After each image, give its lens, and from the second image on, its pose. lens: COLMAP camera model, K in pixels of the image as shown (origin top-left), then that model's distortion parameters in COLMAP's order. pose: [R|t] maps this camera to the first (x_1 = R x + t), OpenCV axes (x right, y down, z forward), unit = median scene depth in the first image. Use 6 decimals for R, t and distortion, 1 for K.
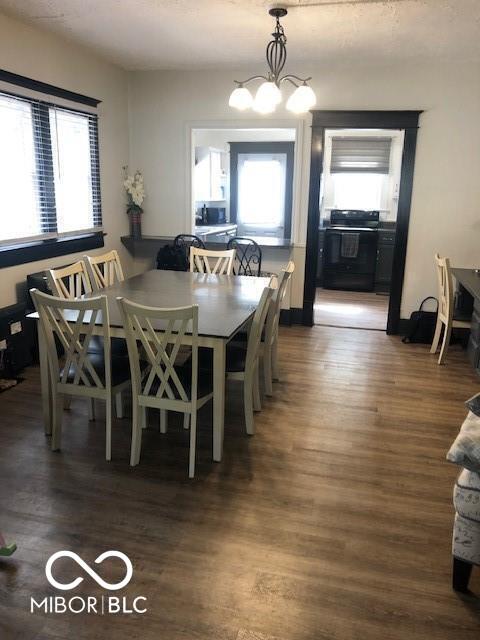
lens RADIAL K [[532.9, 0, 237.6], [0, 532.9, 320.0], [0, 0, 1]] dist [-0.005324, 0.000121]
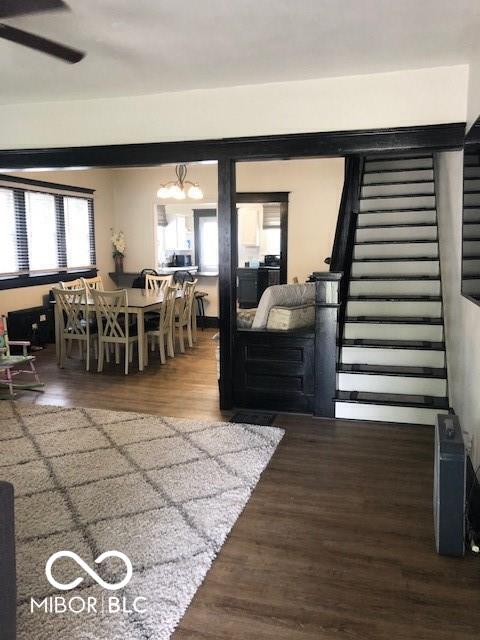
lens RADIAL K [[532.9, 0, 241.0], [0, 532.9, 319.8], [0, 0, 1]] dist [-0.005324, 0.000121]
pose [[0.999584, -0.016542, -0.023626, 0.254887], [0.014083, 0.994820, -0.100669, 0.181678], [0.025169, 0.100295, 0.994639, -0.665320]]
